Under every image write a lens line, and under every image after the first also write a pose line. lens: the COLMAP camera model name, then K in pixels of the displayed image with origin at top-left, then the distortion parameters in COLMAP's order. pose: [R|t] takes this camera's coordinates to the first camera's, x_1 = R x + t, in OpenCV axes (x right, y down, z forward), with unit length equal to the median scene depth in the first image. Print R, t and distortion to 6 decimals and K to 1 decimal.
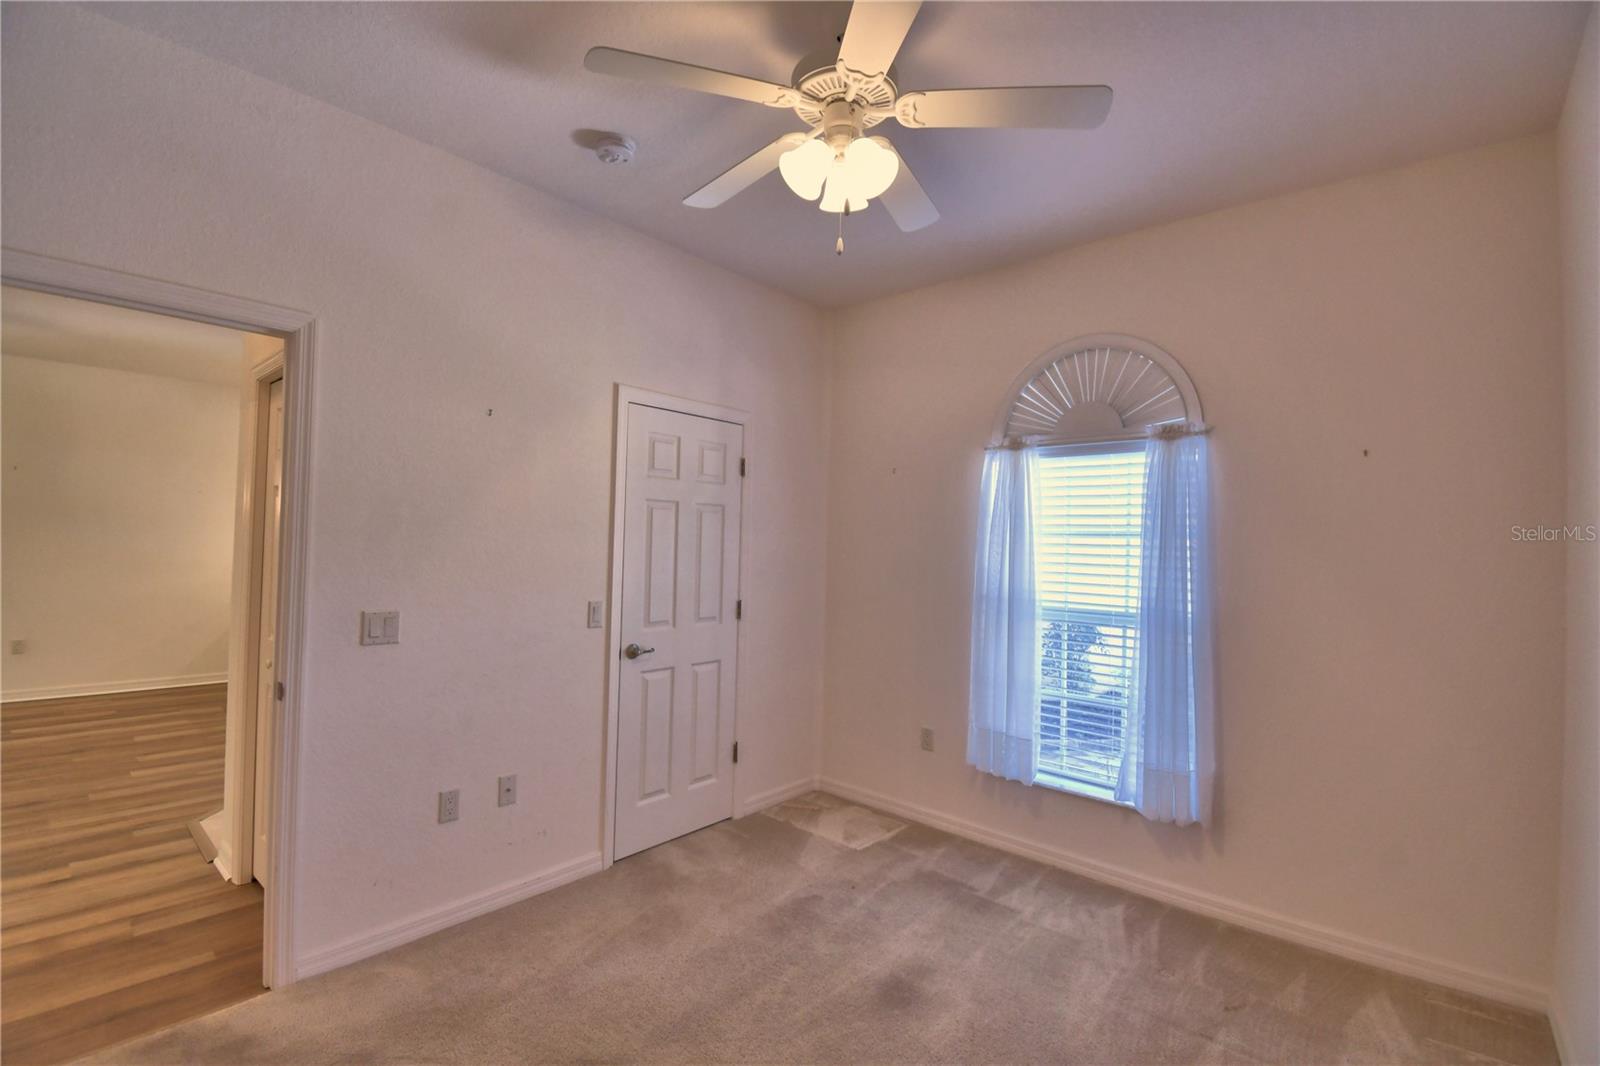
lens RADIAL K [[700.2, 0, 792.9], [0, 700.2, 531.7], [0, 0, 1]] dist [0.023570, -0.026786]
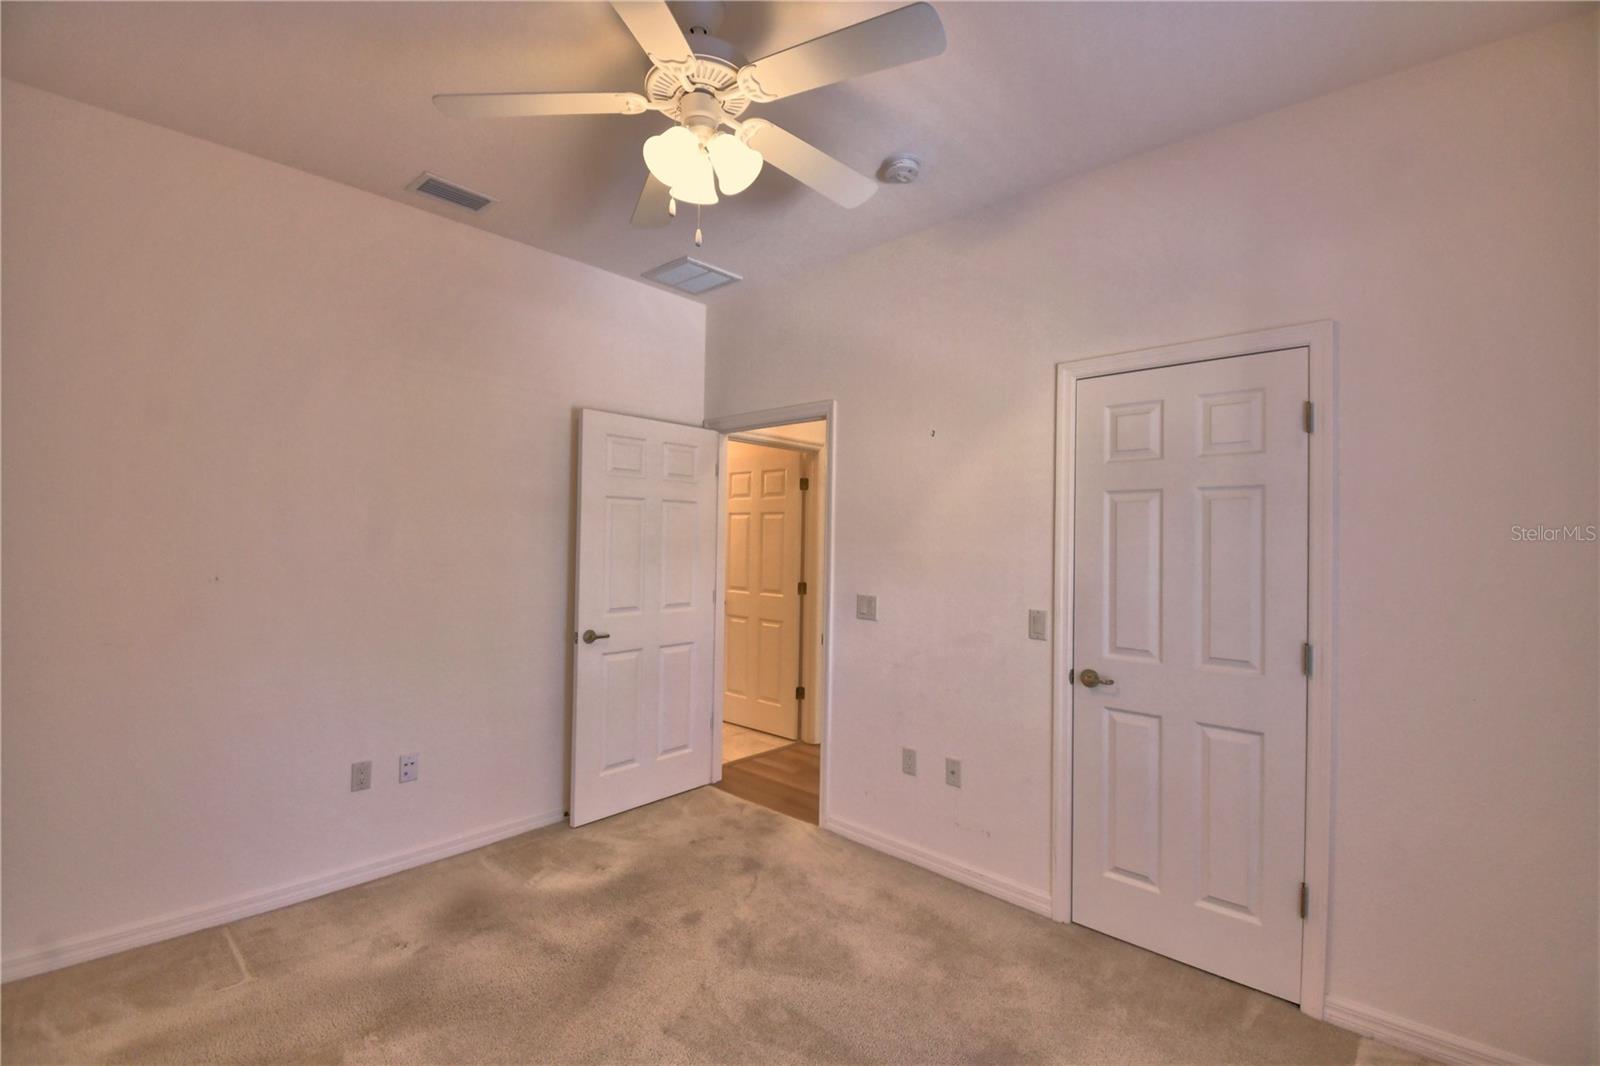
lens RADIAL K [[700.2, 0, 792.9], [0, 700.2, 531.7], [0, 0, 1]] dist [0.023570, -0.026786]
pose [[-0.024709, -0.033015, -0.999149, 0.623848], [0.005963, 0.999432, -0.033172, 0.025218], [0.999677, -0.006778, -0.024498, 0.692188]]
